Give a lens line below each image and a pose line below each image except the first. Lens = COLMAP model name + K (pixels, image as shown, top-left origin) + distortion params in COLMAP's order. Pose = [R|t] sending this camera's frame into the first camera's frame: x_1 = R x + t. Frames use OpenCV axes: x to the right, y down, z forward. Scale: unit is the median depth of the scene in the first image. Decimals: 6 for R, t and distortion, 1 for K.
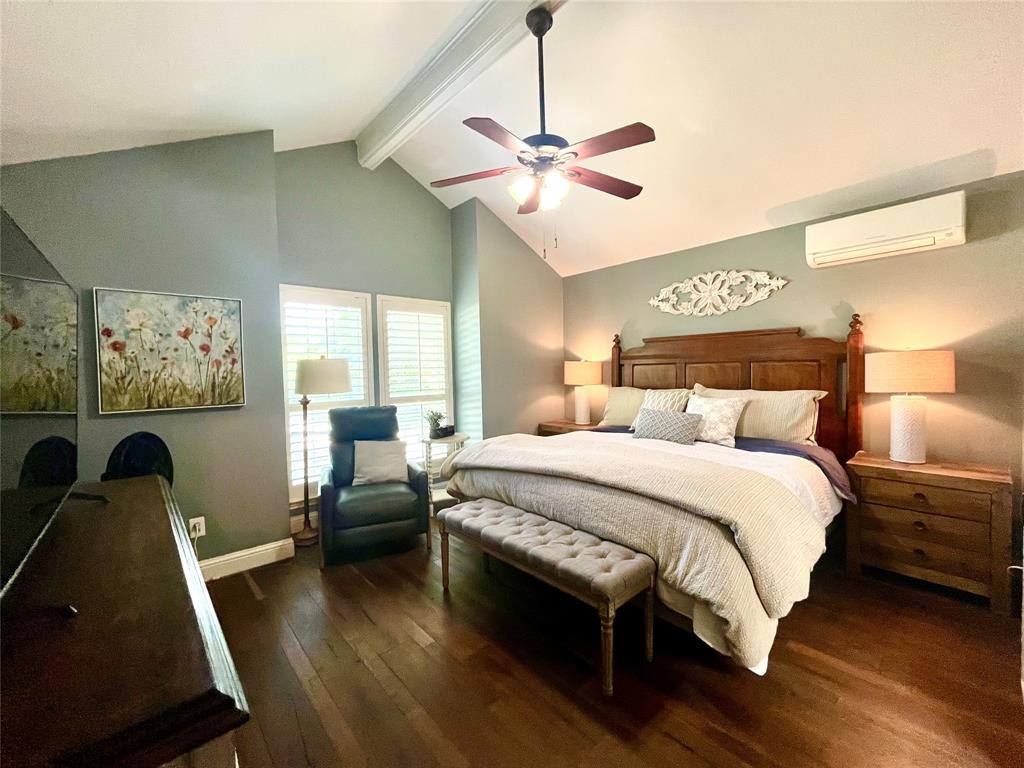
lens RADIAL K [[415.4, 0, 507.3], [0, 415.4, 382.9], [0, 0, 1]] dist [-0.000568, 0.000138]
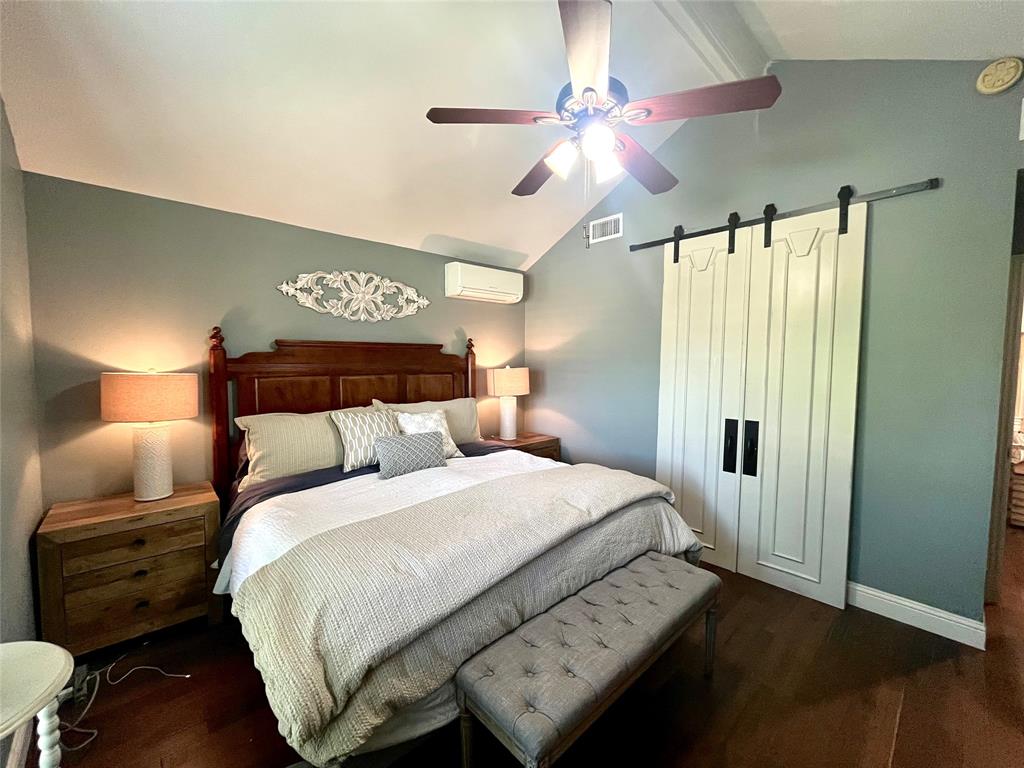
lens RADIAL K [[415.4, 0, 507.1], [0, 415.4, 384.7], [0, 0, 1]] dist [-0.000568, 0.000138]
pose [[0.008848, -0.041533, 0.999098, -0.409444], [0.027615, 0.998766, 0.041275, -0.056577], [-0.999579, 0.027225, 0.009984, 0.707600]]
